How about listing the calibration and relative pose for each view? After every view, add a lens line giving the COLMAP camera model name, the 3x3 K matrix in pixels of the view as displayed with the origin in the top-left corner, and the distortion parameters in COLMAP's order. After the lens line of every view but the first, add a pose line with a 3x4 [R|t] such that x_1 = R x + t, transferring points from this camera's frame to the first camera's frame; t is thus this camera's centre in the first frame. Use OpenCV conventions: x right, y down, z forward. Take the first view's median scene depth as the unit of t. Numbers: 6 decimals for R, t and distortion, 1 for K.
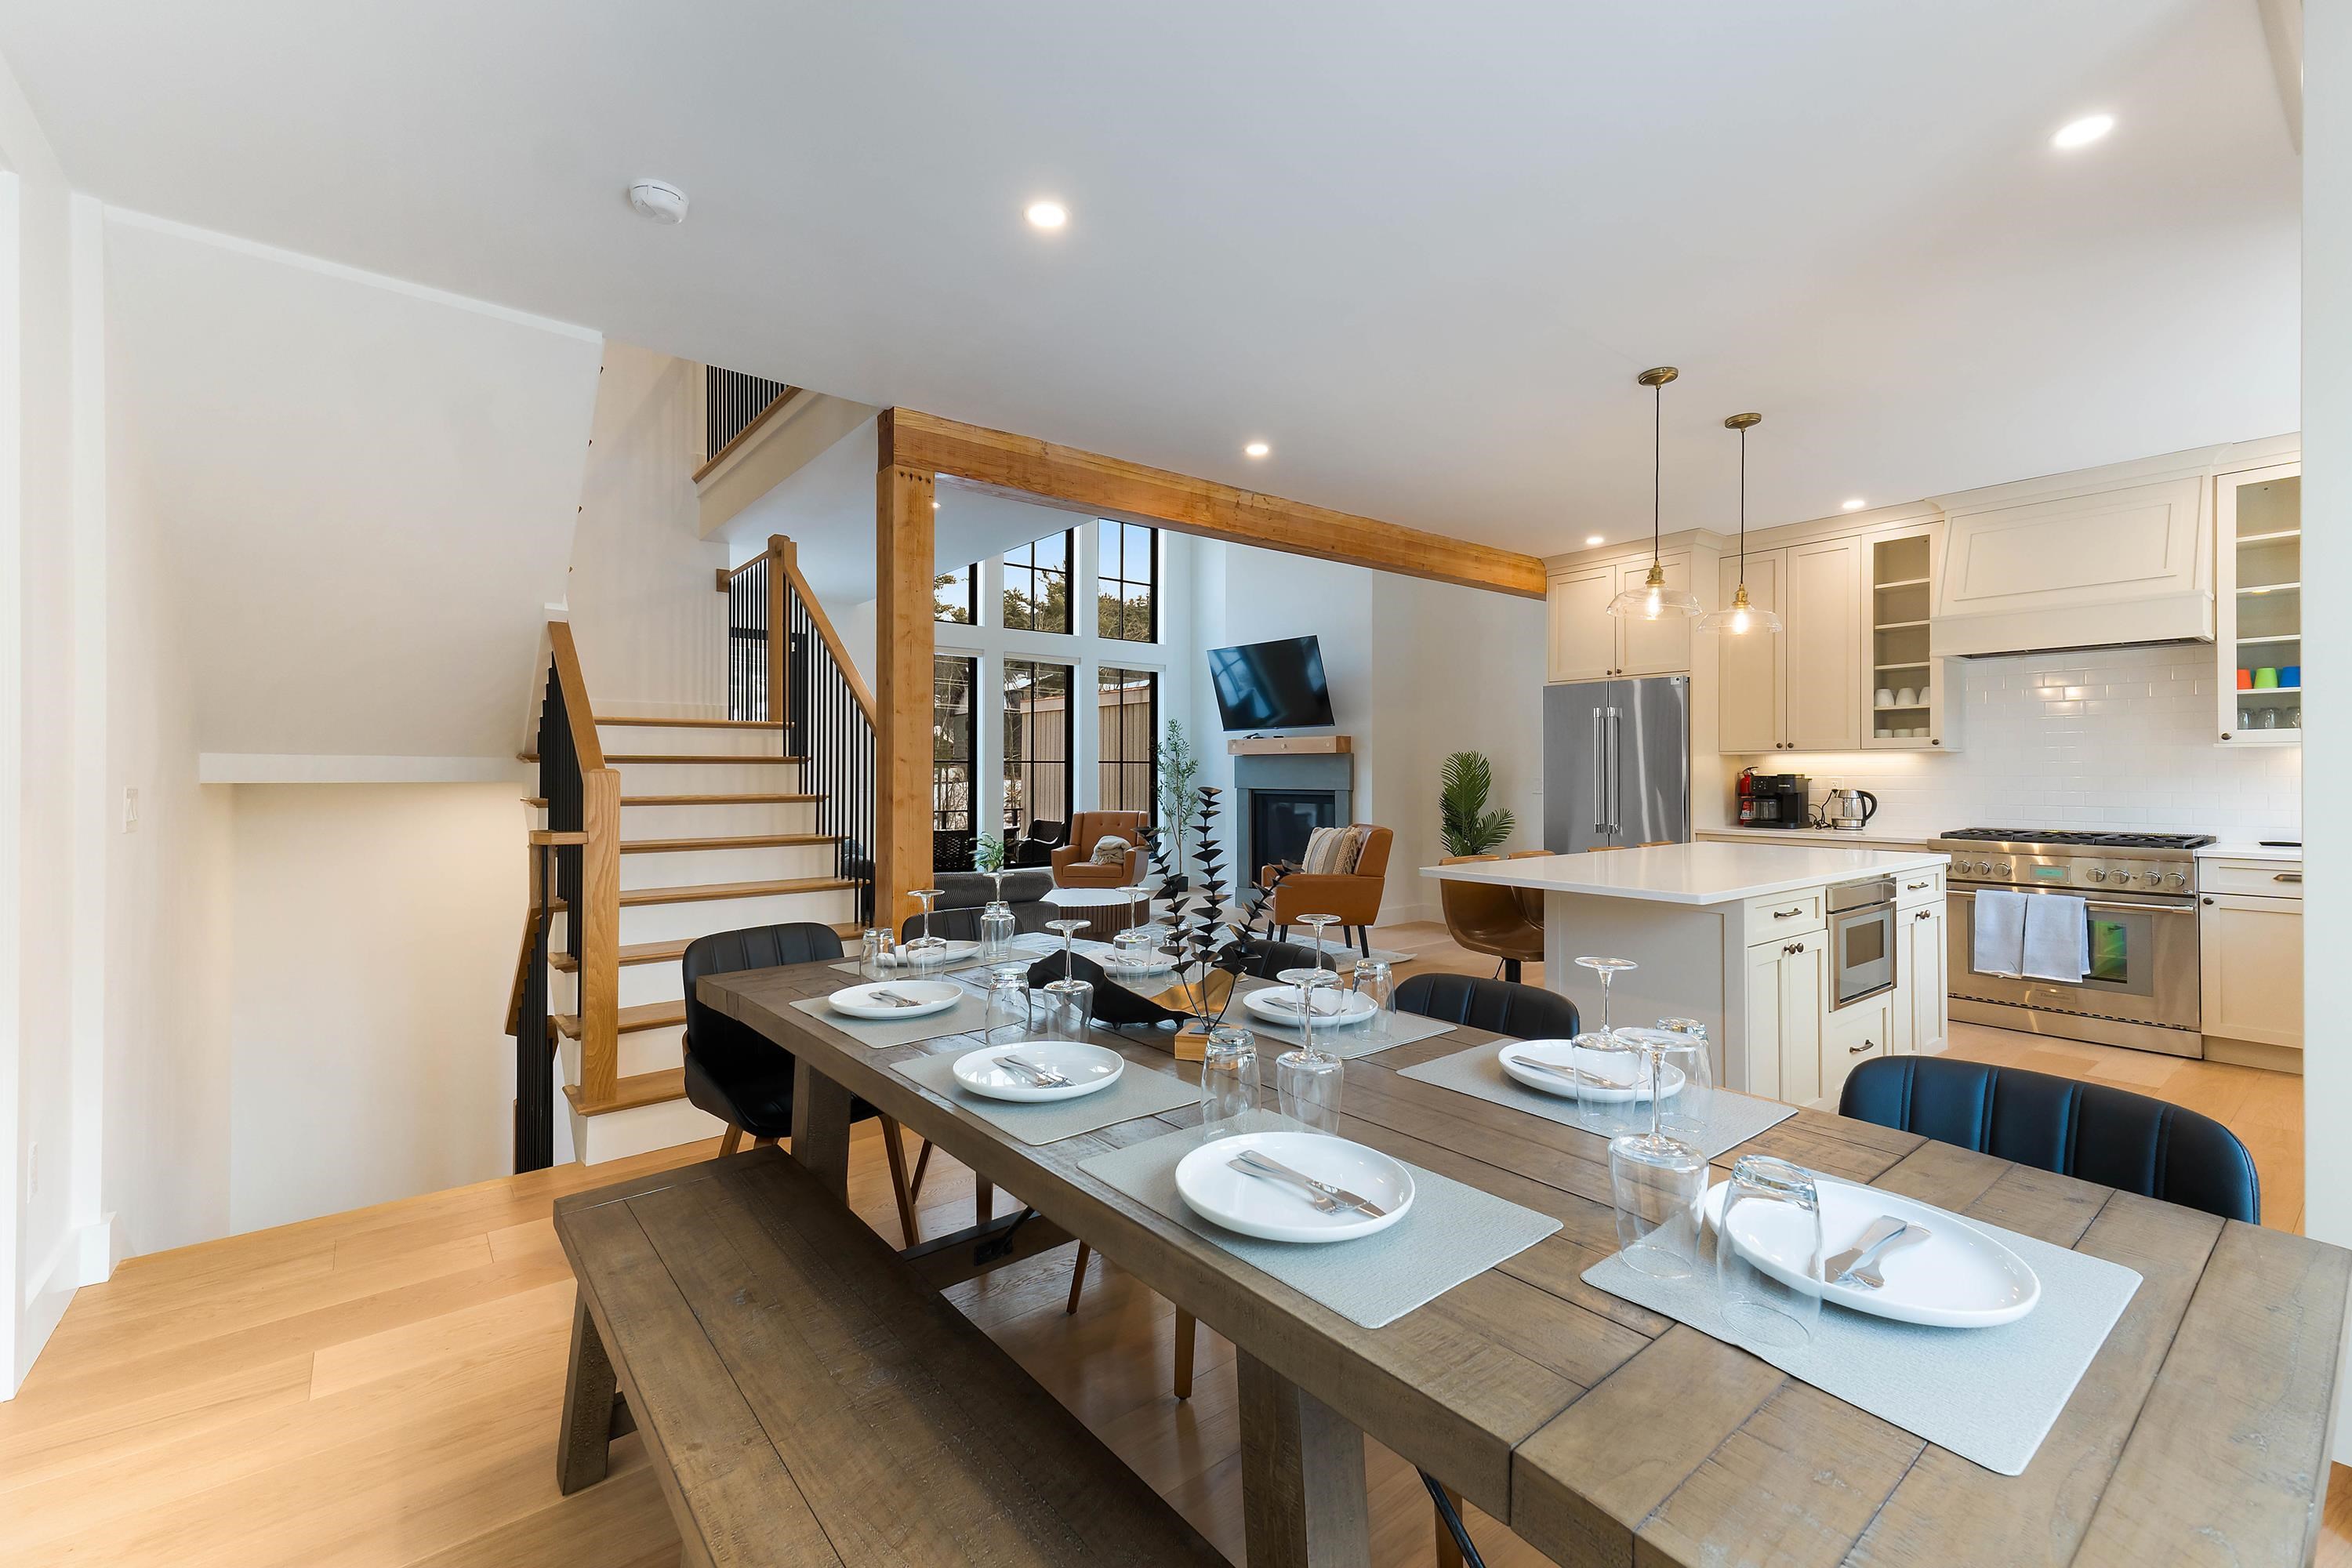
lens RADIAL K [[974.6, 0, 1184.0], [0, 974.6, 766.7], [0, 0, 1]] dist [0.024004, -0.000584]
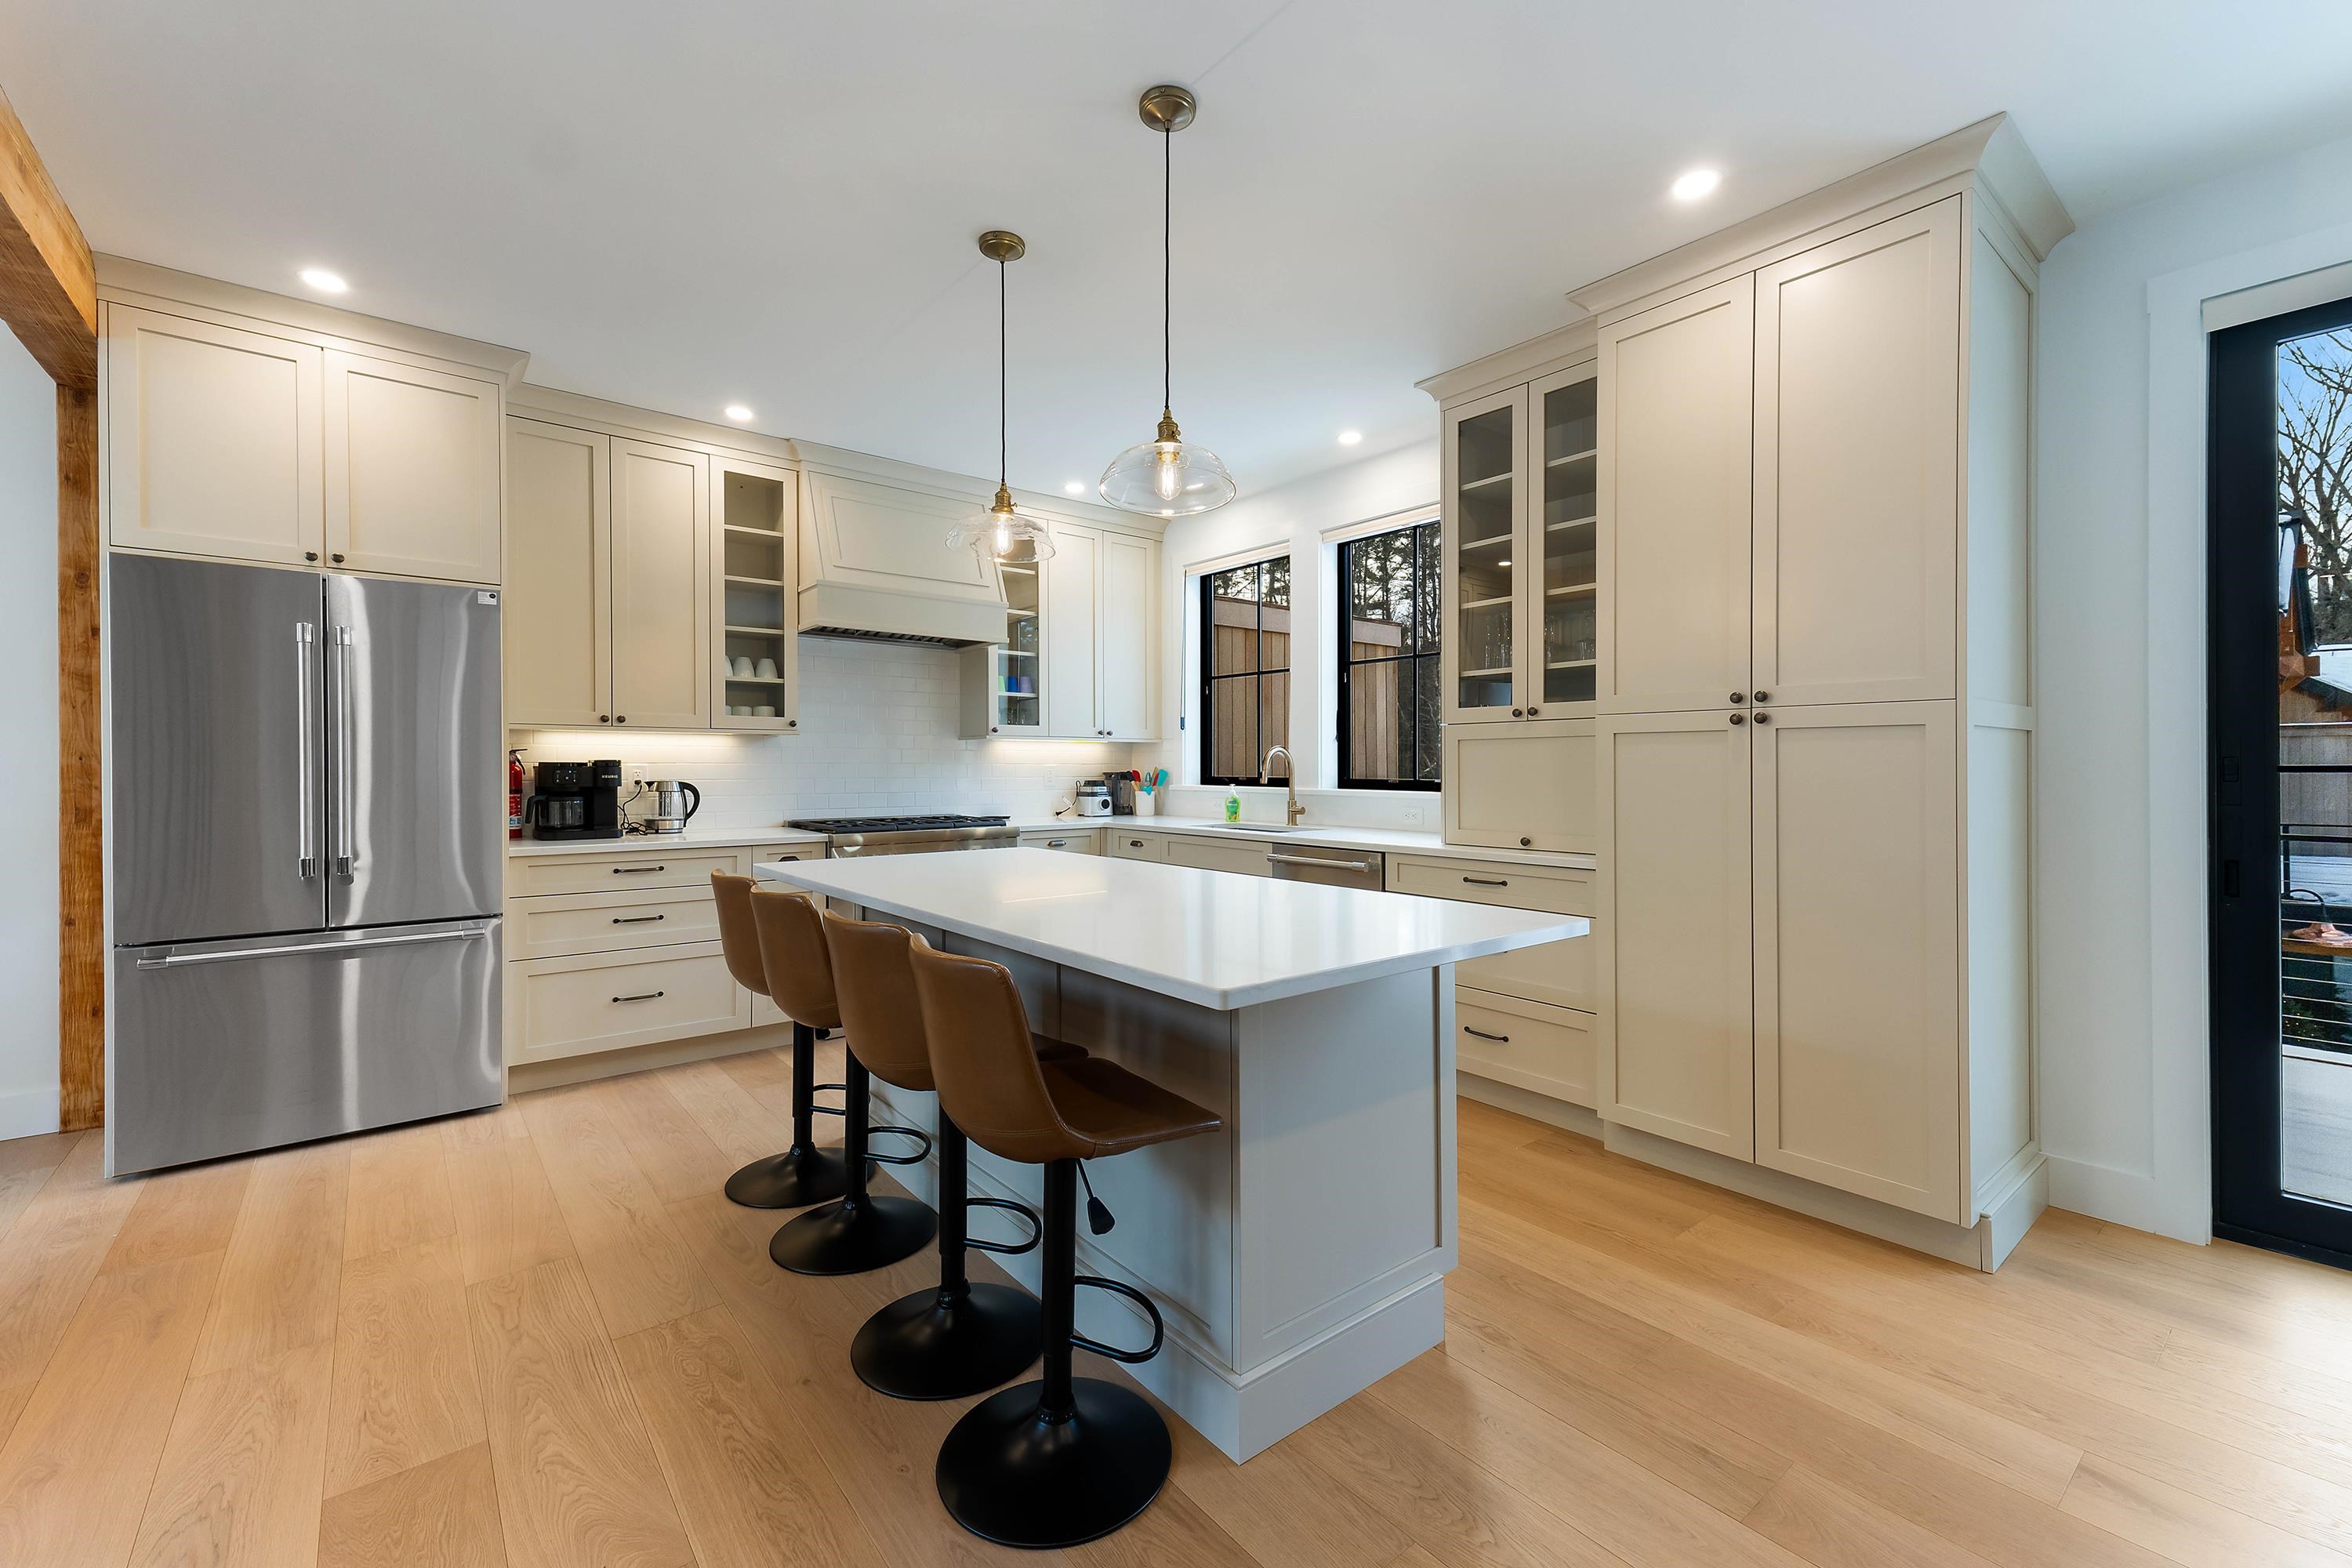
lens RADIAL K [[974.6, 0, 1158.4], [0, 974.6, 767.6], [0, 0, 1]] dist [0.024004, -0.000584]
pose [[0.007429, -0.000521, 0.999972, -0.095744], [-0.008669, 0.999962, 0.000585, 0.010152], [-0.999935, -0.008673, 0.007424, 0.667512]]
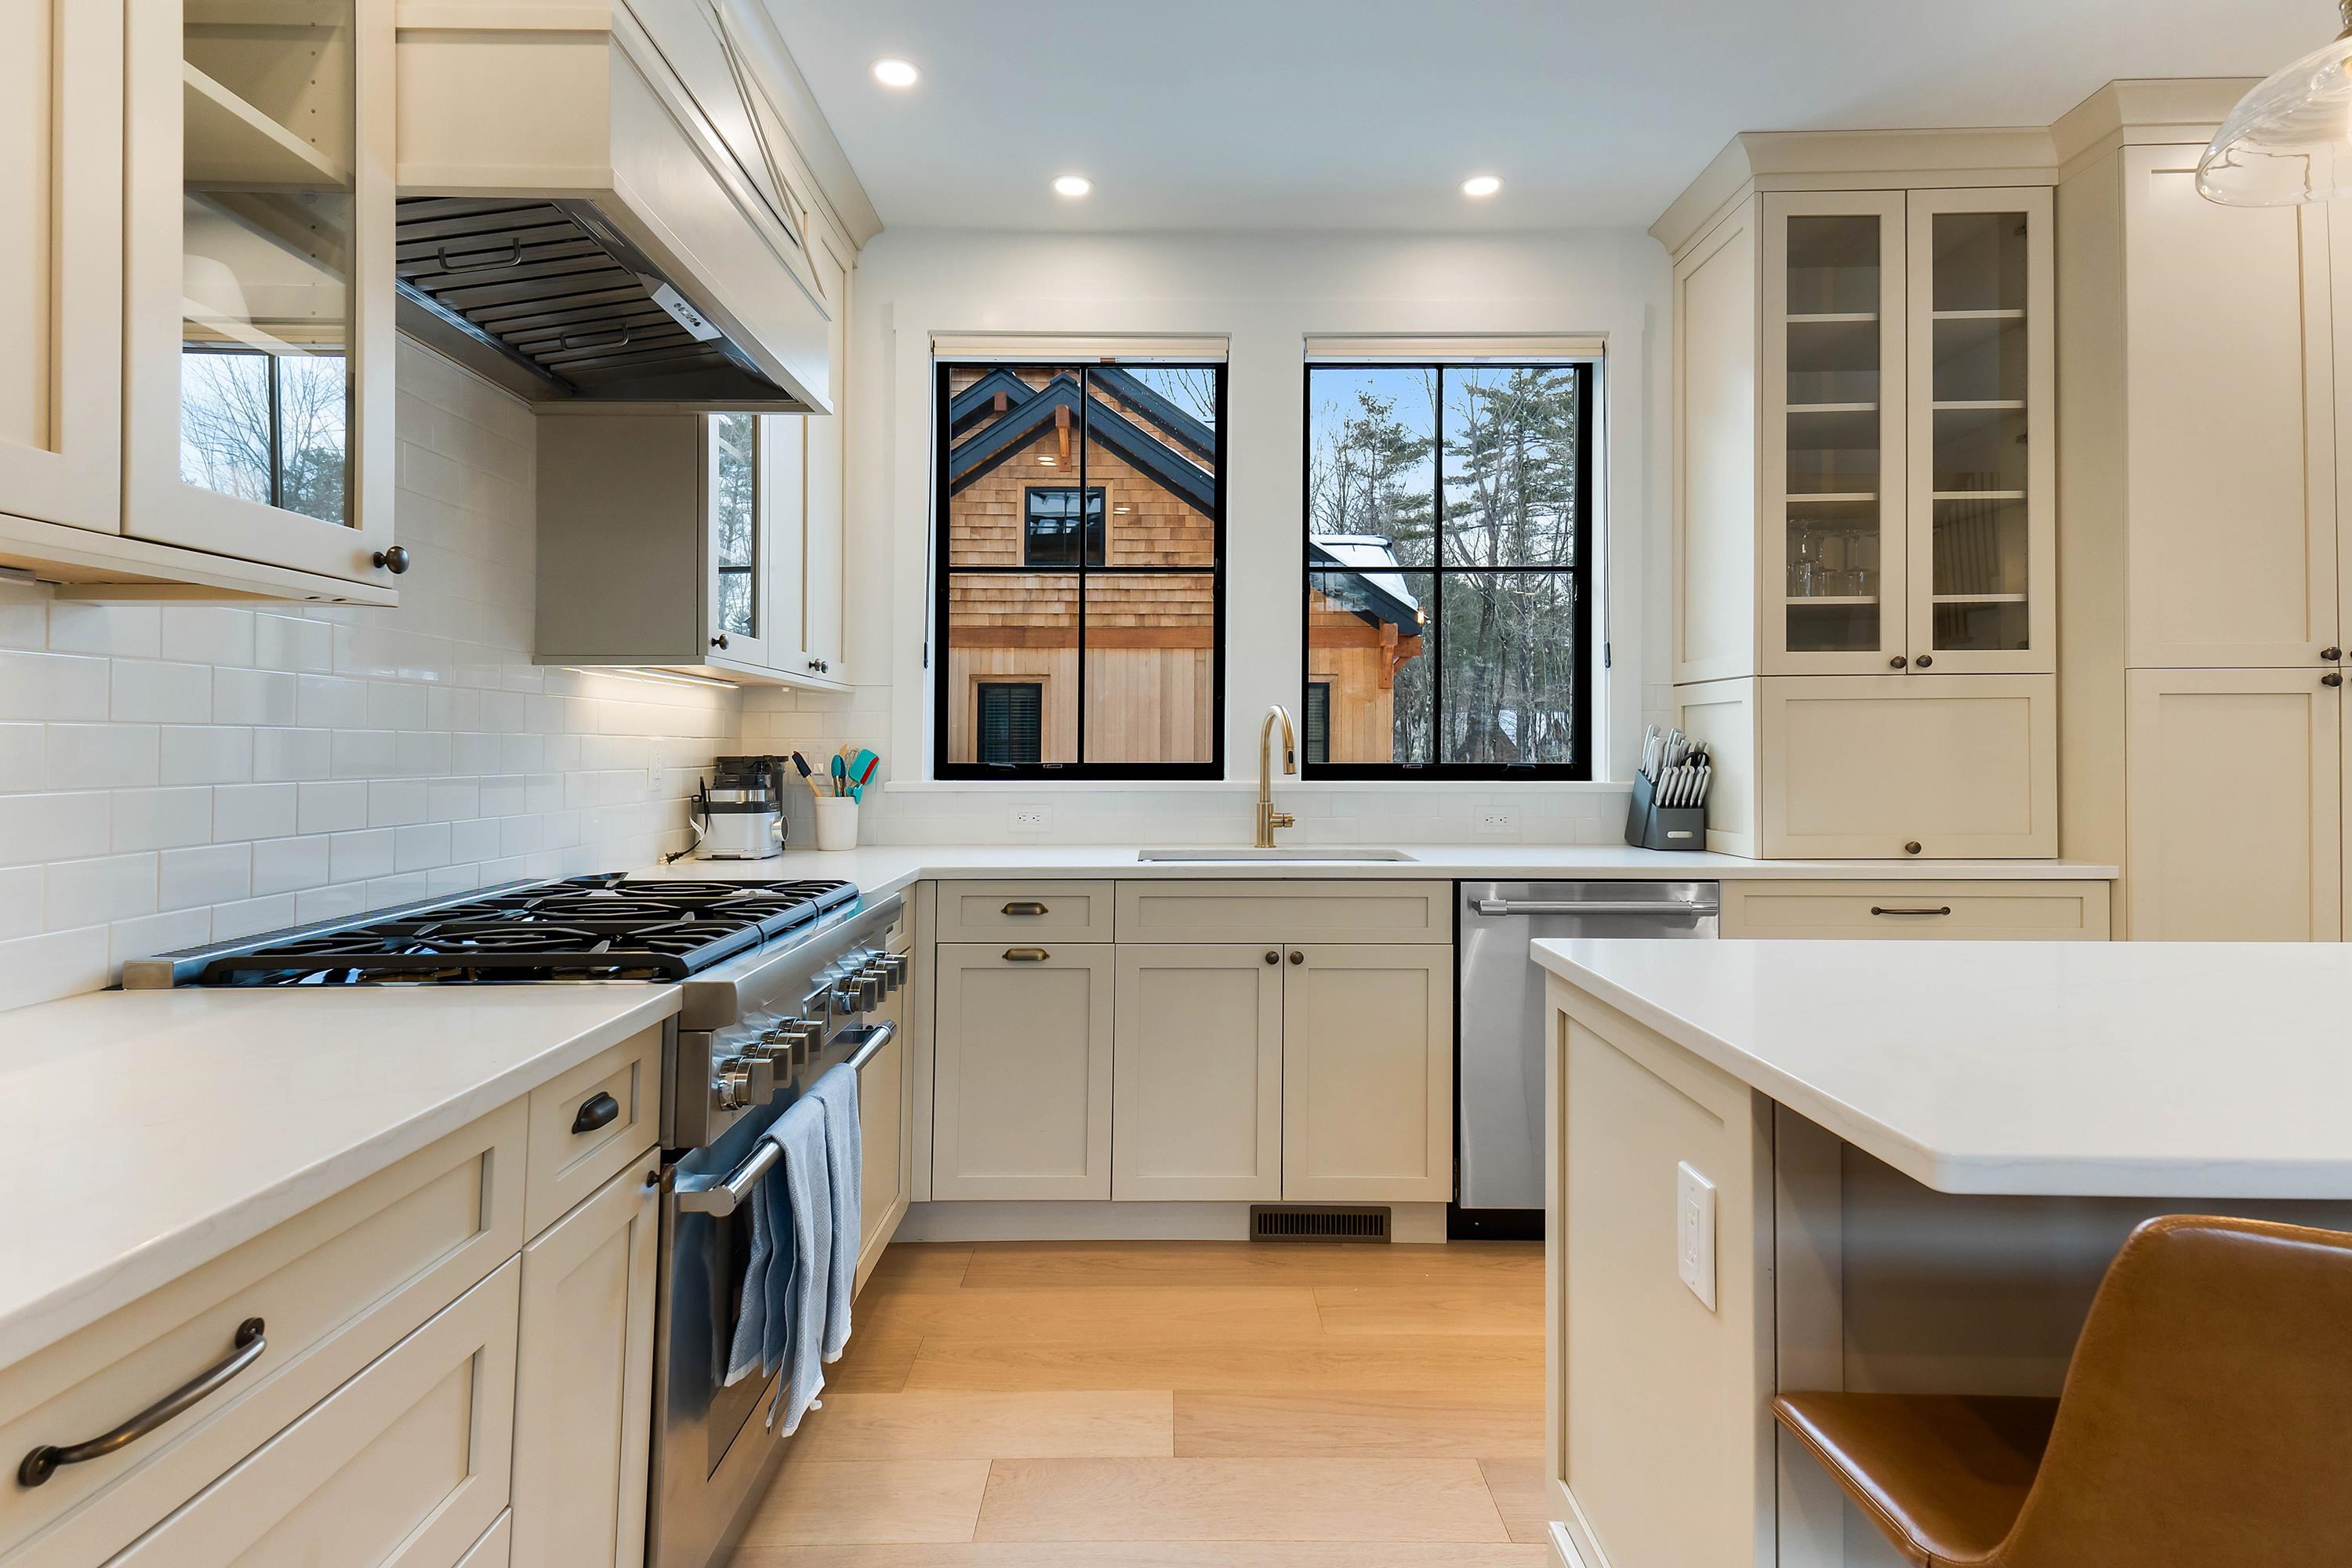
lens RADIAL K [[1224.5, 0, 1158.6], [0, 1224.5, 747.6], [0, 0, 1]] dist [0.014303, 0.000575]
pose [[-0.773683, 0.001195, 0.633572, 0.455327], [-0.003414, 0.999976, -0.006055, 0.015836], [-0.633564, -0.006848, -0.773660, 1.083597]]
